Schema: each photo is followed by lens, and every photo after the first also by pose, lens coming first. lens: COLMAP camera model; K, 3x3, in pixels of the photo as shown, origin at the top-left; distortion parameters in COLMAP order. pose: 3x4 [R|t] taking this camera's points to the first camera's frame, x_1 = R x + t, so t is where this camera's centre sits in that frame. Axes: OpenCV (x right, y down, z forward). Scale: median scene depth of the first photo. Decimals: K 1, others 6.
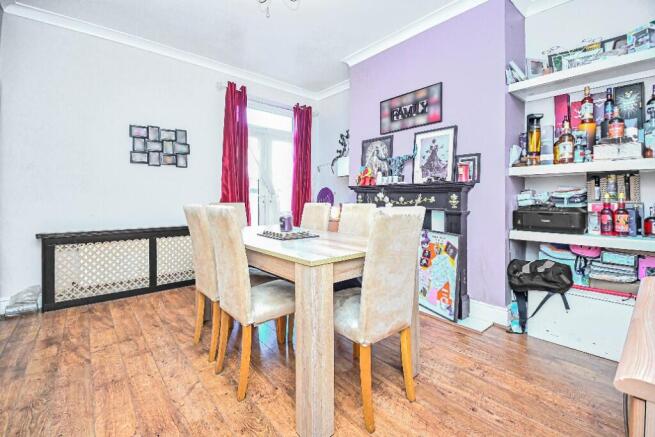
lens RADIAL K [[291.9, 0, 327.1], [0, 291.9, 194.9], [0, 0, 1]] dist [0.011649, -0.000270]
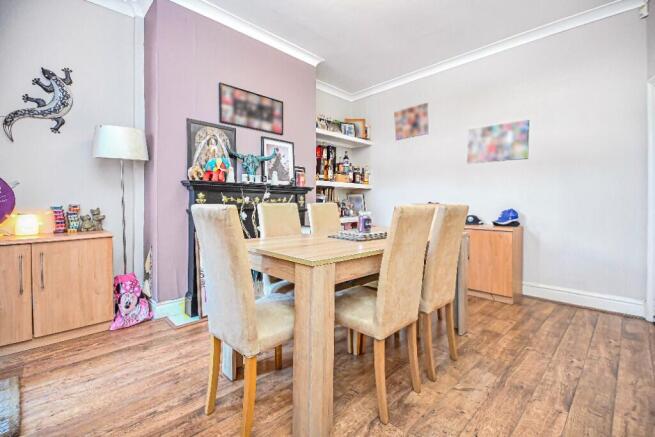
lens RADIAL K [[300.5, 0, 325.5], [0, 300.5, 200.1], [0, 0, 1]] dist [0.012848, -0.000266]
pose [[-0.080175, 0.004570, 0.996770, -0.785619], [-0.018595, 0.999809, -0.006079, 0.019542], [-0.996607, -0.019022, -0.080075, 0.852424]]
